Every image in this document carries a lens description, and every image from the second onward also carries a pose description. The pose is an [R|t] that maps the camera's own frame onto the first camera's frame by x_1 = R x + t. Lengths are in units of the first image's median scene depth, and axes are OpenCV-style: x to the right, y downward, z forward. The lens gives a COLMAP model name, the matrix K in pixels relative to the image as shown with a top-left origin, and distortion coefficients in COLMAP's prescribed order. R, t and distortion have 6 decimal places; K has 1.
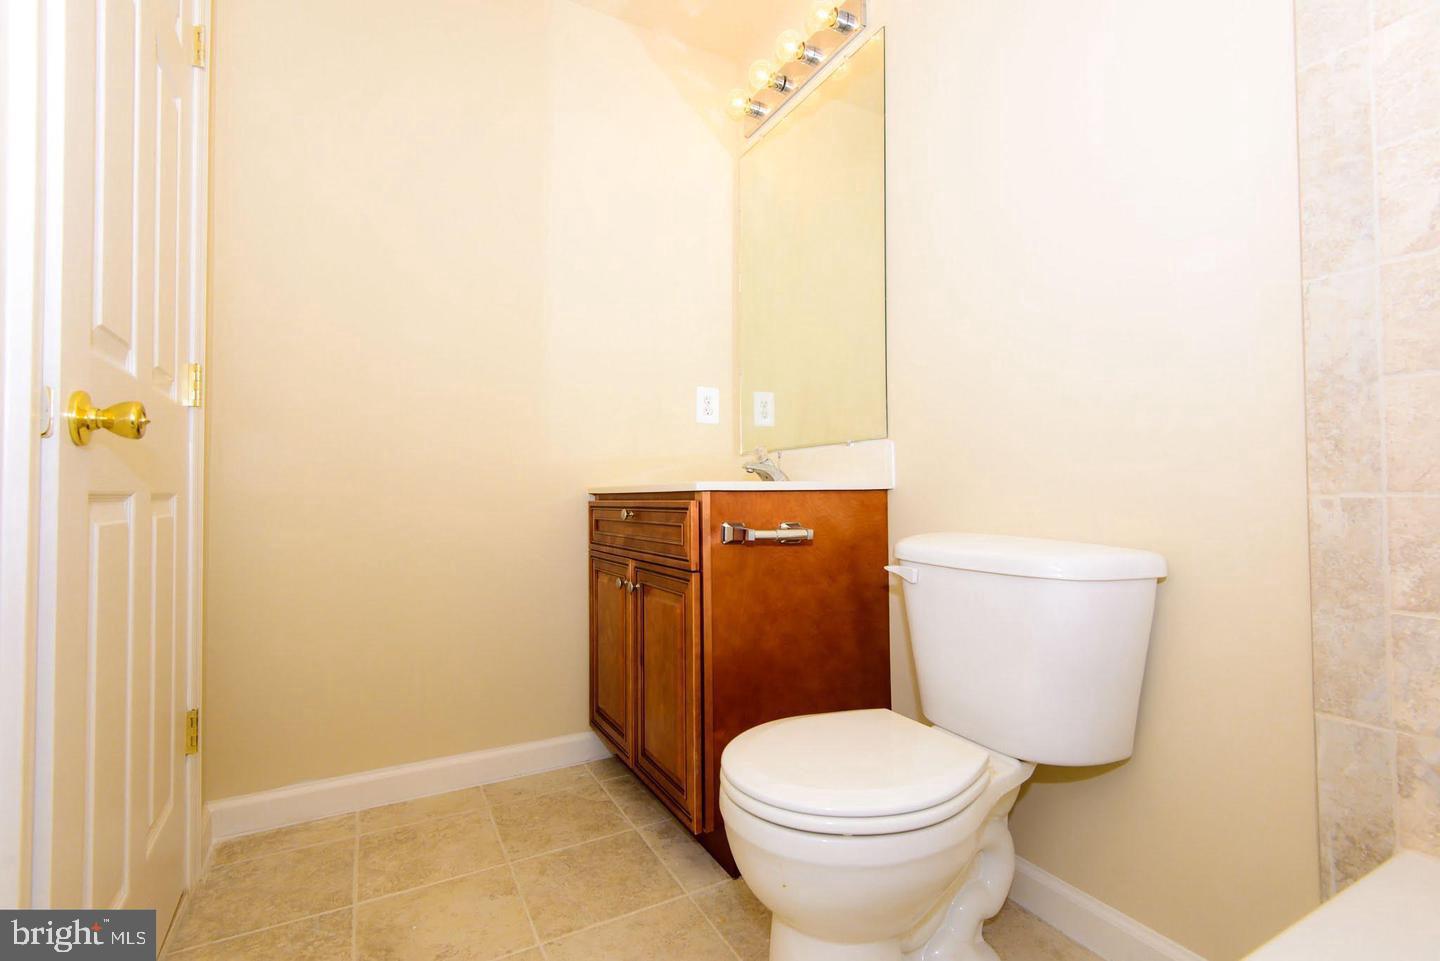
lens RADIAL K [[651.1, 0, 720.2], [0, 651.1, 482.2], [0, 0, 1]] dist [0.004189, 0.000240]
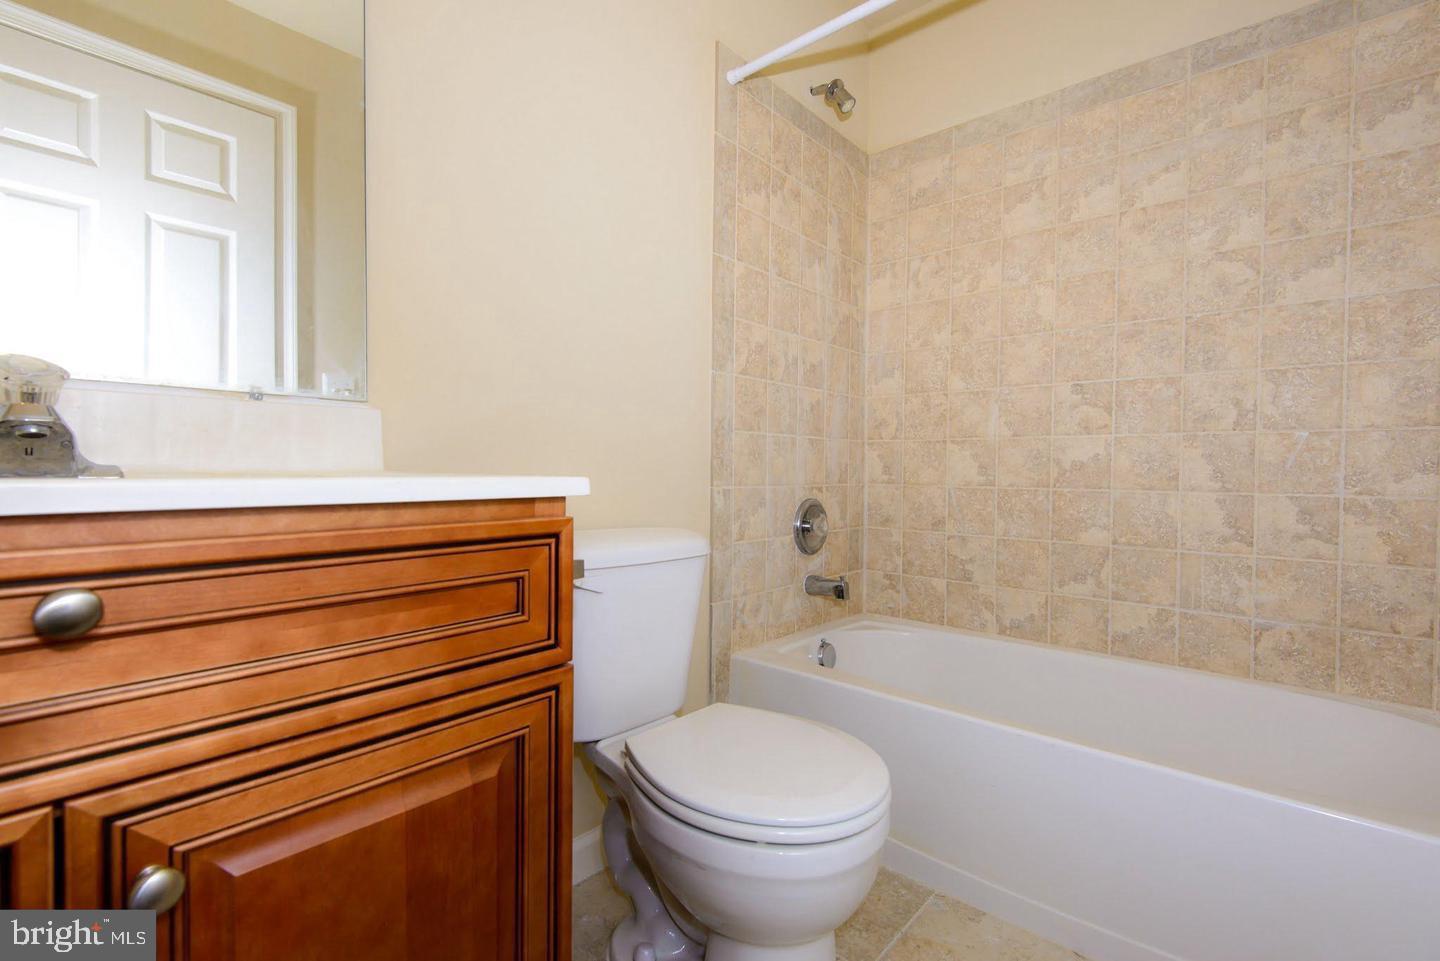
lens RADIAL K [[651.1, 0, 719.5], [0, 651.1, 480.1], [0, 0, 1]] dist [0.004189, 0.000240]
pose [[-0.351560, -0.015442, 0.936038, -0.872682], [-0.027085, 0.999613, 0.006319, -0.014730], [-0.935774, -0.023131, -0.351842, 1.716150]]
